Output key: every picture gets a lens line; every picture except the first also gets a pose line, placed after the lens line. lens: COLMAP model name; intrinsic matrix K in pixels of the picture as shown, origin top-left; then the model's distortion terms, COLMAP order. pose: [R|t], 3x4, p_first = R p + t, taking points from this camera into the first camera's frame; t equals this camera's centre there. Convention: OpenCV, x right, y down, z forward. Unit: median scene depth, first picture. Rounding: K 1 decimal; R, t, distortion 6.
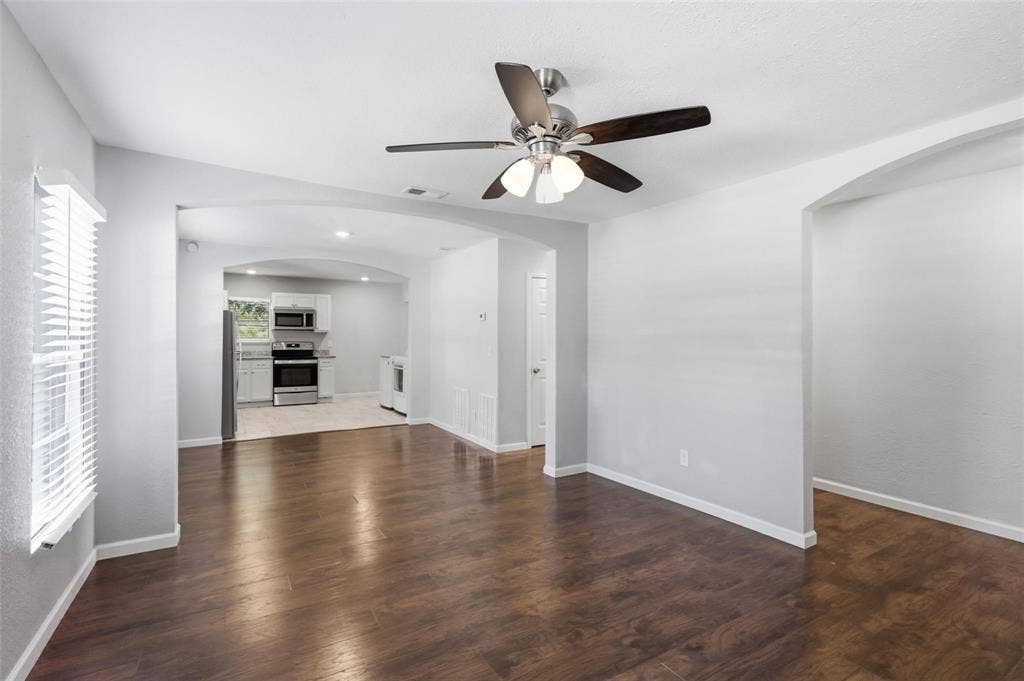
lens RADIAL K [[479.3, 0, 511.5], [0, 479.3, 335.7], [0, 0, 1]] dist [-0.002321, 0.000160]
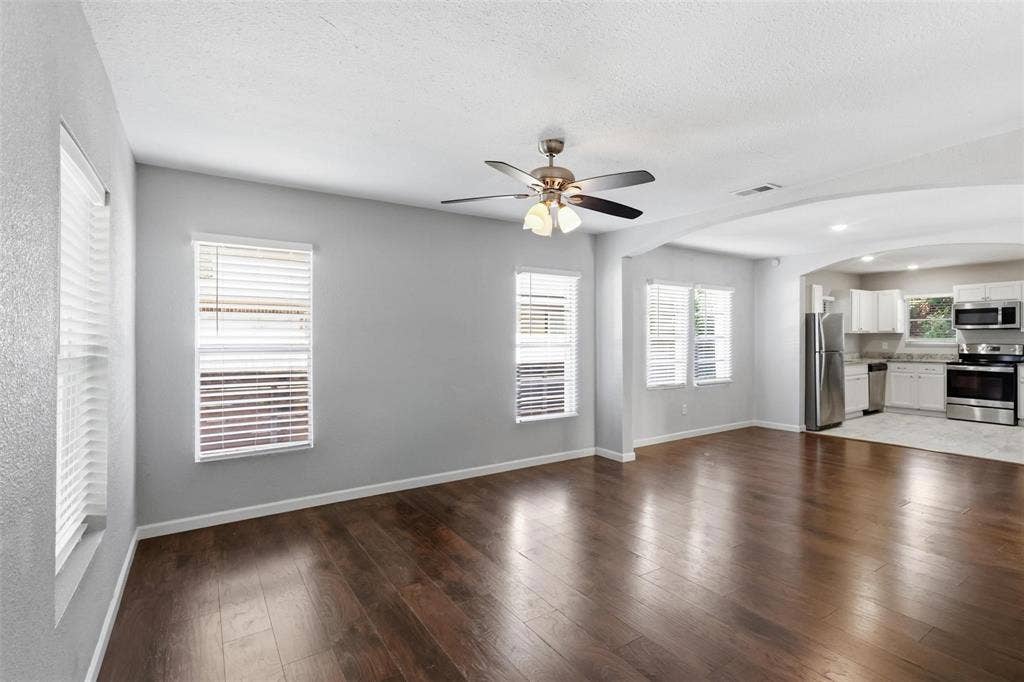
lens RADIAL K [[479.3, 0, 511.5], [0, 479.3, 336.2], [0, 0, 1]] dist [-0.002321, 0.000160]
pose [[0.032799, -0.007312, -0.999435, 0.325086], [0.008366, 0.999940, -0.007041, -0.001016], [0.999427, -0.008130, 0.032859, 0.177774]]
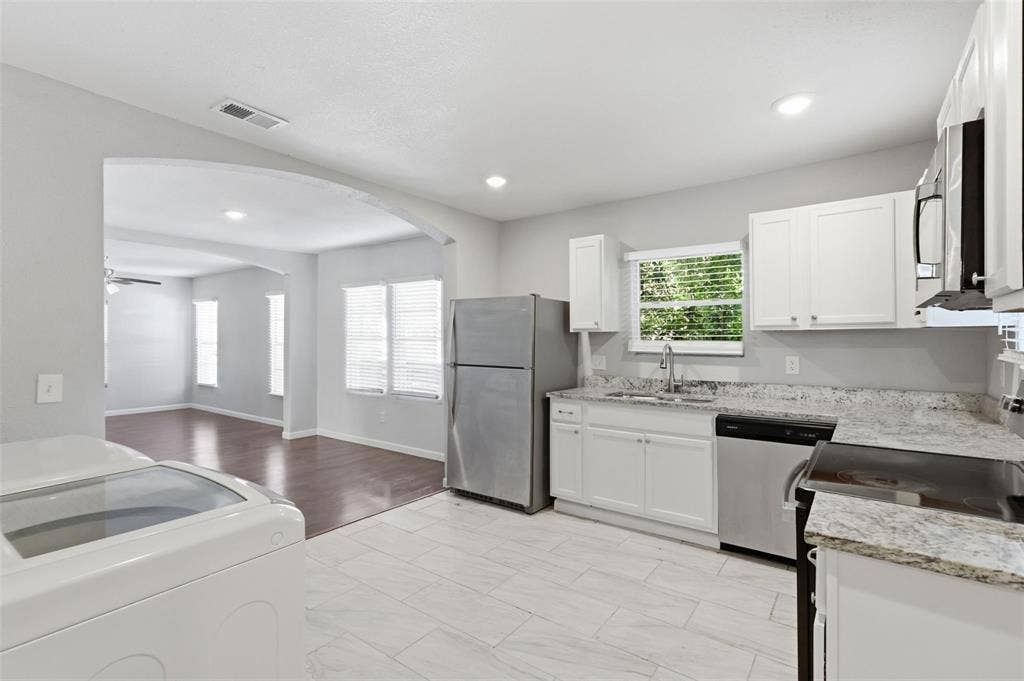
lens RADIAL K [[479.3, 0, 511.5], [0, 479.3, 335.7], [0, 0, 1]] dist [-0.002321, 0.000160]
pose [[-0.923596, -0.002198, -0.383362, -0.264890], [0.001153, 0.999963, -0.008512, -0.000988], [0.383367, -0.008304, -0.923559, 1.100974]]
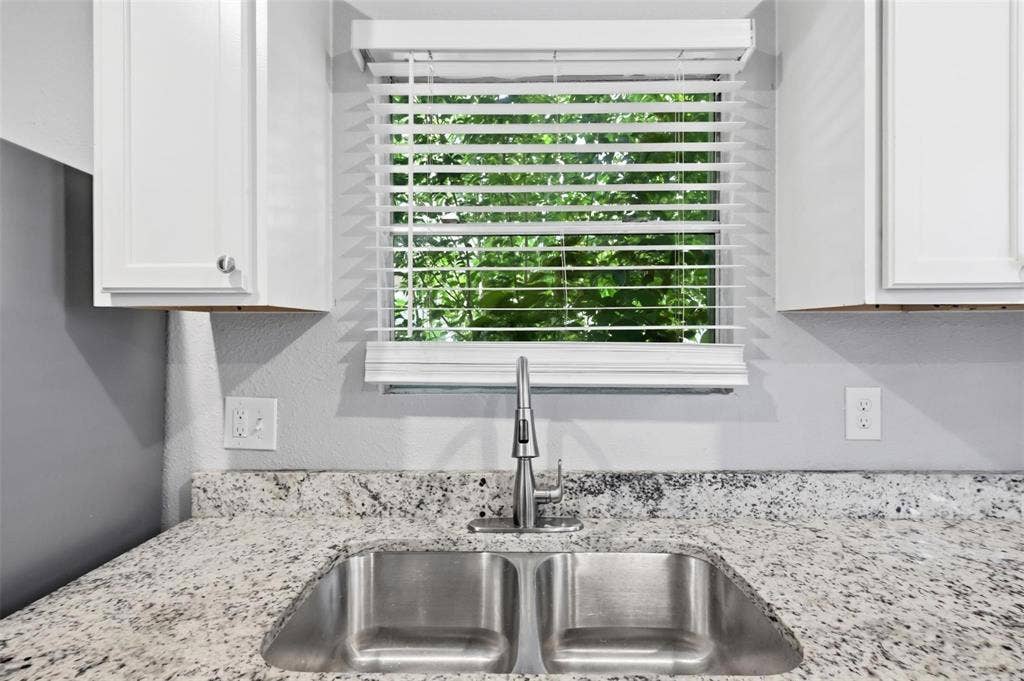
lens RADIAL K [[479.3, 0, 511.5], [0, 479.3, 335.7], [0, 0, 1]] dist [-0.002321, 0.000160]
pose [[-0.532598, -0.002509, -0.846365, -0.411702], [0.003486, 0.999981, -0.005157, -0.001283], [0.846361, -0.005697, -0.532579, 0.886636]]
